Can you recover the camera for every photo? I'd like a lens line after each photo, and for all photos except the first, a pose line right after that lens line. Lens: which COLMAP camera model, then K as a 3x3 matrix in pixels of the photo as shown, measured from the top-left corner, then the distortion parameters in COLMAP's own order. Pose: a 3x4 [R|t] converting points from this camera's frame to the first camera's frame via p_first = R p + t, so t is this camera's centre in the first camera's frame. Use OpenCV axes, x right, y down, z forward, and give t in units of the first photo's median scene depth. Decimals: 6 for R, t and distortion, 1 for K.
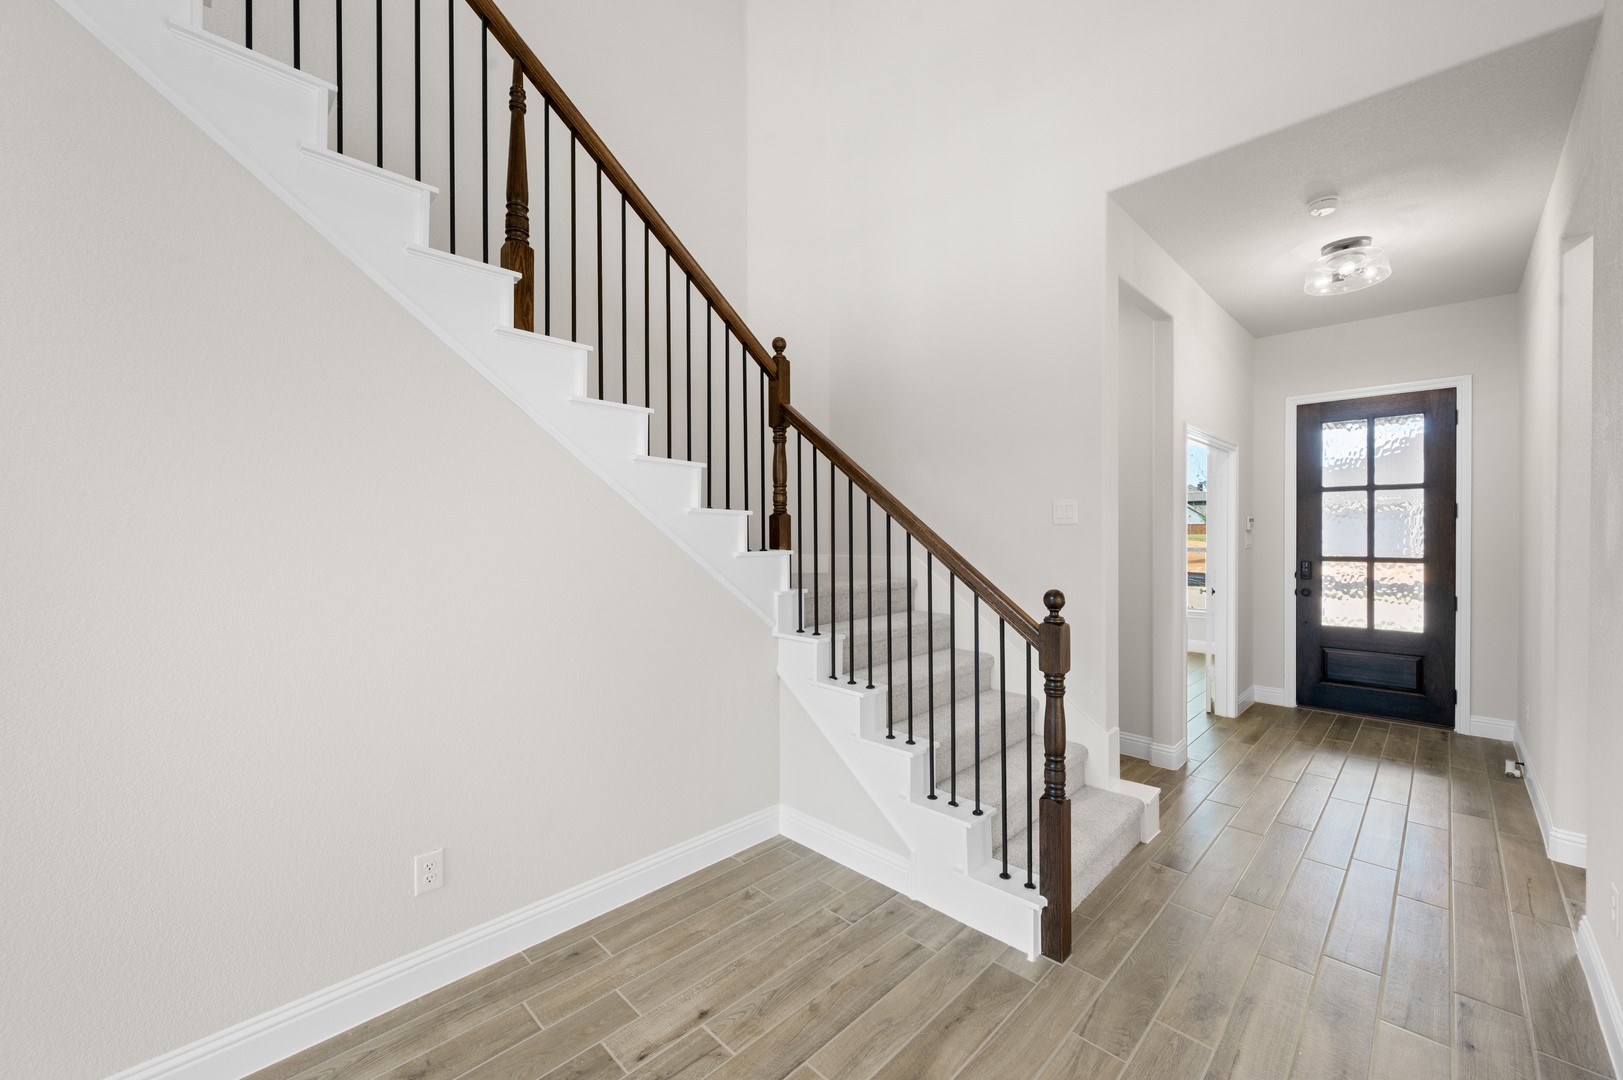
lens RADIAL K [[634.8, 0, 810.5], [0, 634.8, 537.0], [0, 0, 1]] dist [-0.000154, 0.000218]
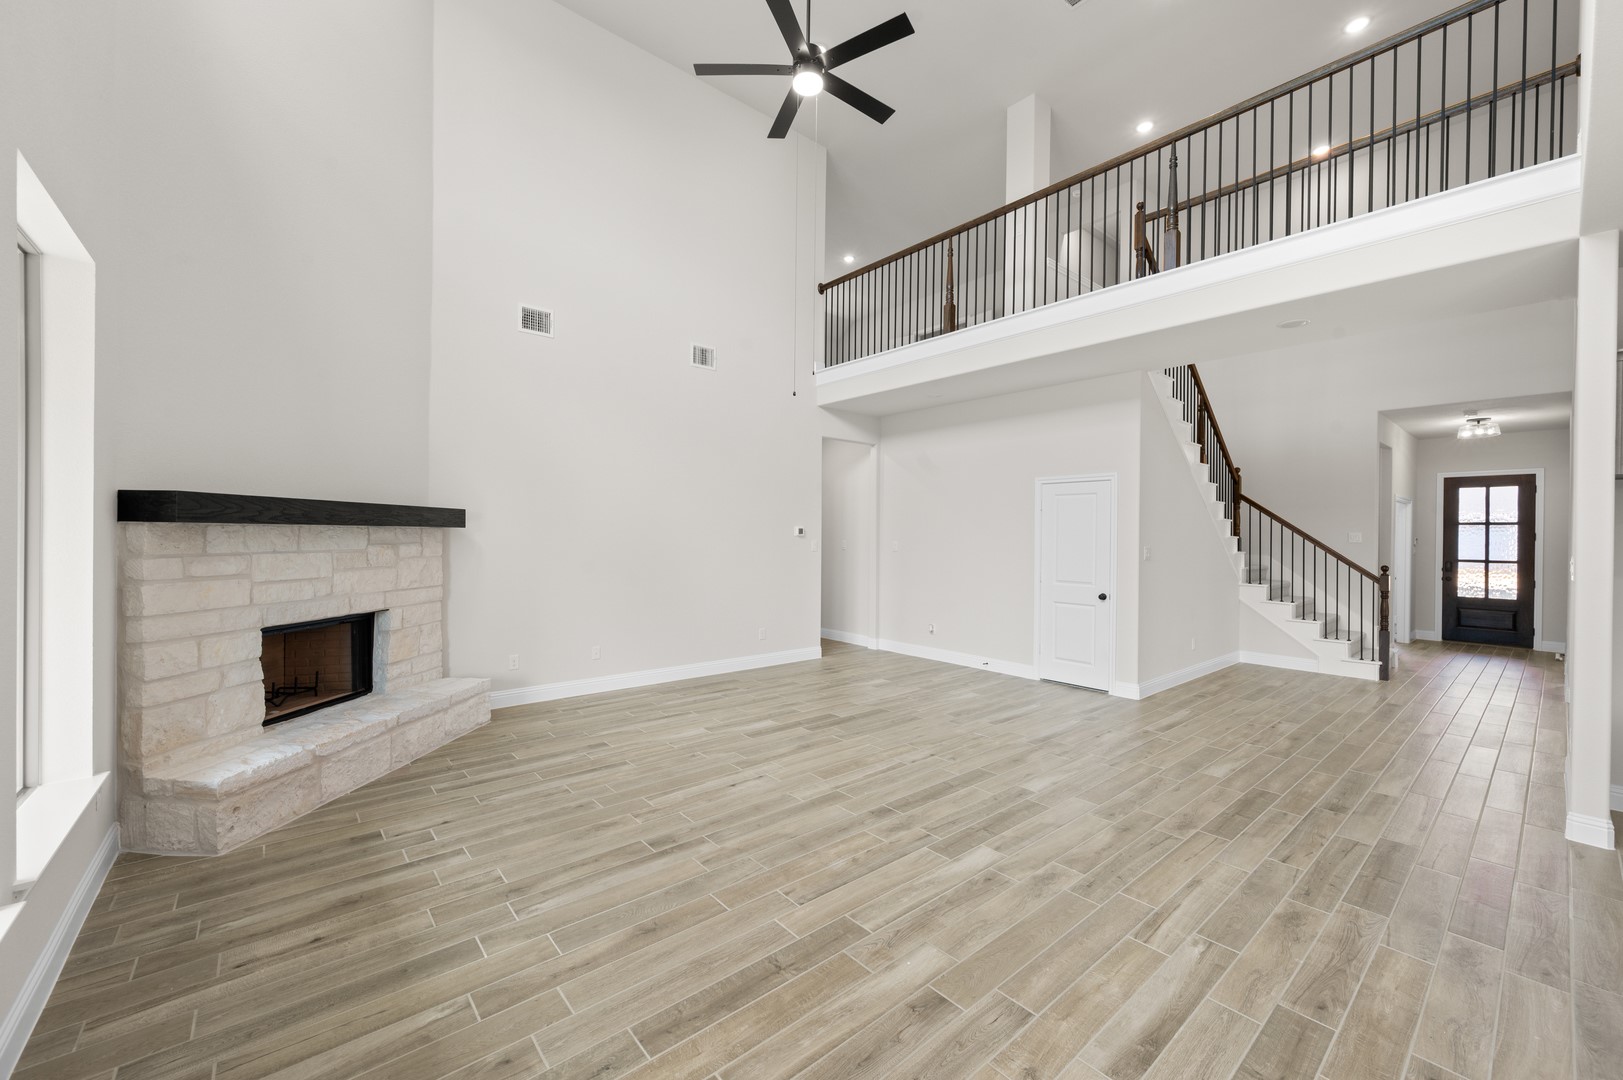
lens RADIAL K [[634.8, 0, 810.5], [0, 634.8, 537.0], [0, 0, 1]] dist [-0.000154, 0.000218]
pose [[0.996621, 0.014212, -0.080894, -1.022639], [-0.014480, 0.999891, -0.002722, -0.003048], [0.080846, 0.003884, 0.996719, -1.100815]]
